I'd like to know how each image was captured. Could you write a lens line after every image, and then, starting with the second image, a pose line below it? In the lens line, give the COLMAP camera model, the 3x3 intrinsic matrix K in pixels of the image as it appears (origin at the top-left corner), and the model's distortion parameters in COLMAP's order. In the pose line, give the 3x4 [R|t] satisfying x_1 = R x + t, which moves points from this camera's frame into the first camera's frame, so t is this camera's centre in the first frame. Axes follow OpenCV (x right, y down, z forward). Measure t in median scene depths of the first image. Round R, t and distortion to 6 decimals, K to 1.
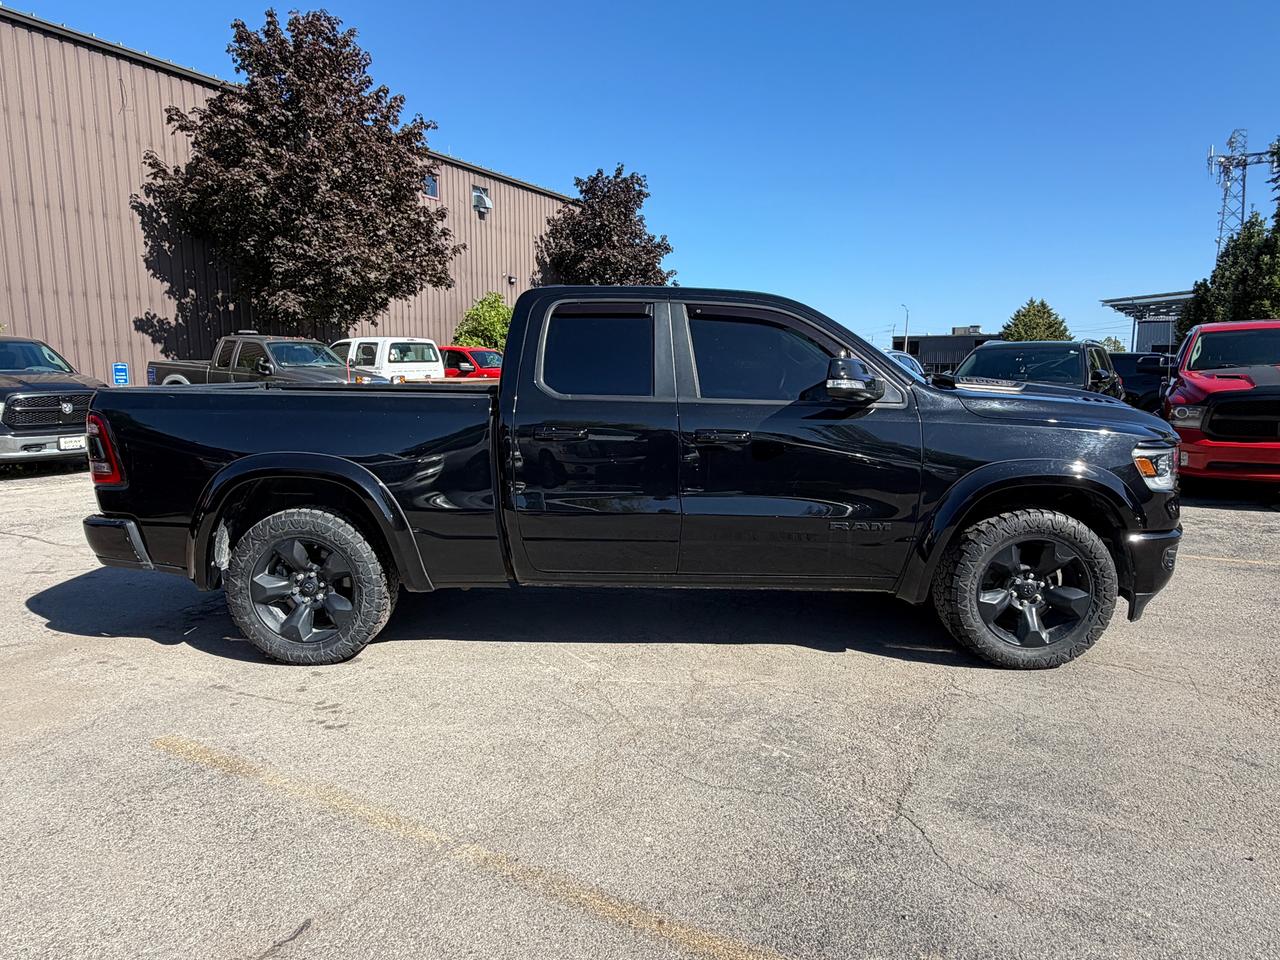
lens RADIAL K [[792.5, 0, 640.1], [0, 792.5, 480.4], [0, 0, 1]] dist [-0.022355, 0.010907]
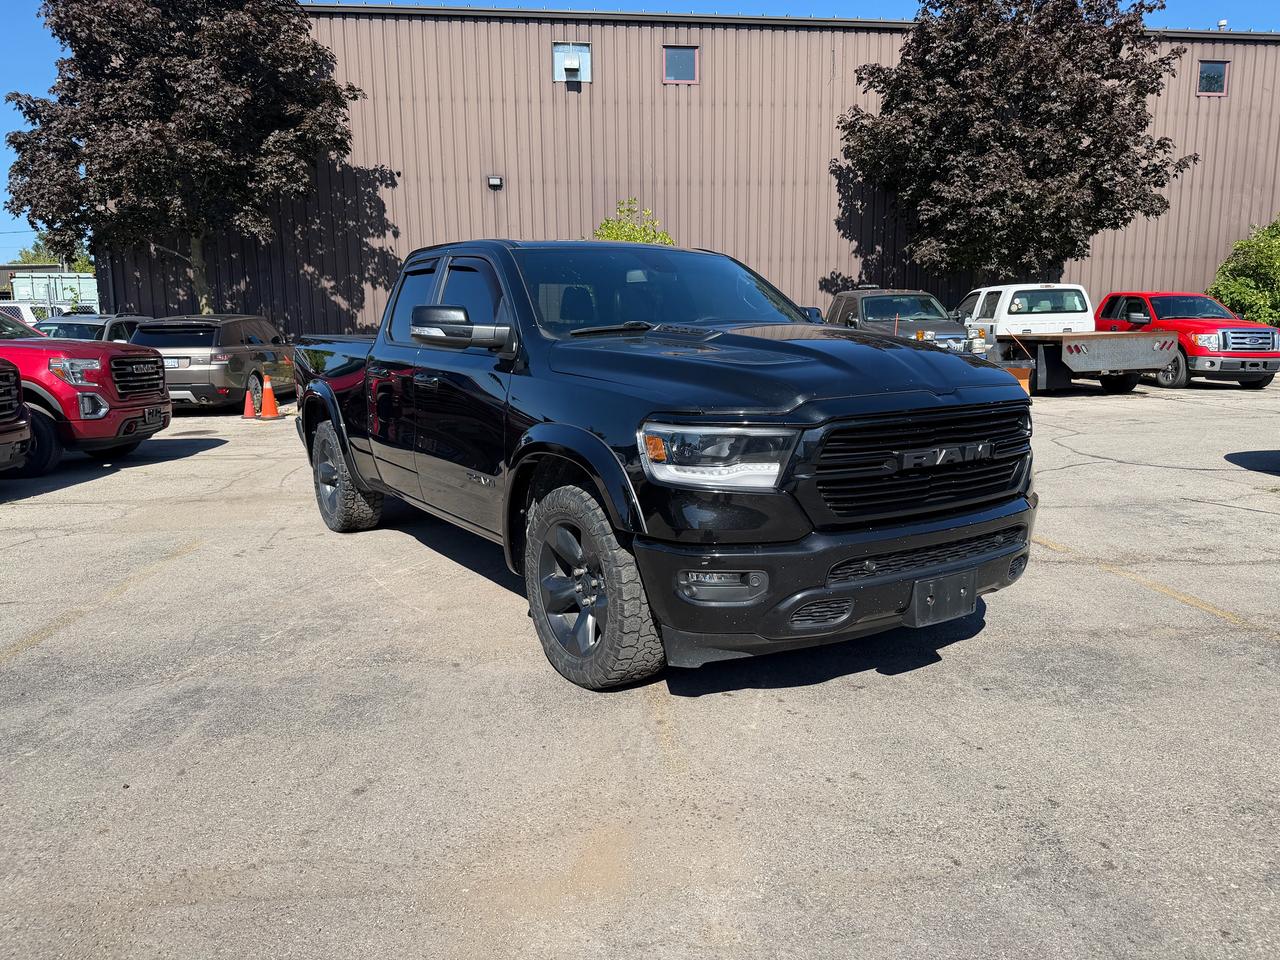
lens RADIAL K [[886.9, 0, 632.6], [0, 886.9, 484.1], [0, 0, 1]] dist [0.013137, -0.037630]
pose [[0.589340, 0.126308, -0.797950, 0.211818], [-0.096668, 0.991631, 0.085570, -0.007430], [0.802081, 0.026706, 0.596618, 0.086589]]
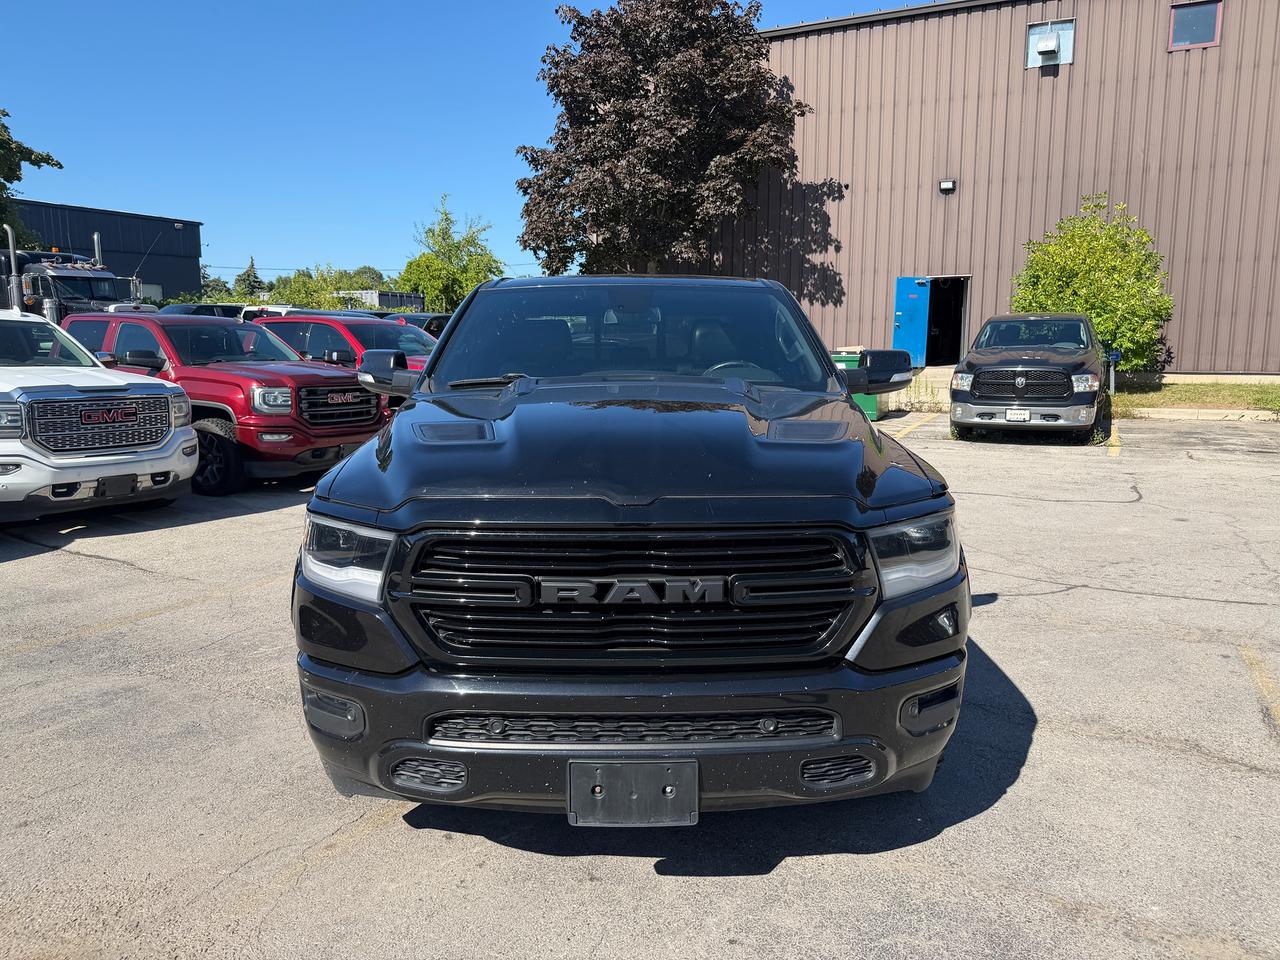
lens RADIAL K [[886.9, 0, 645.4], [0, 886.9, 484.1], [0, 0, 1]] dist [0.013137, -0.037630]
pose [[0.062267, 0.151442, -0.986503, 0.221852], [-0.131058, 0.981103, 0.142341, -0.029625], [0.989417, 0.120426, 0.080938, 0.200508]]
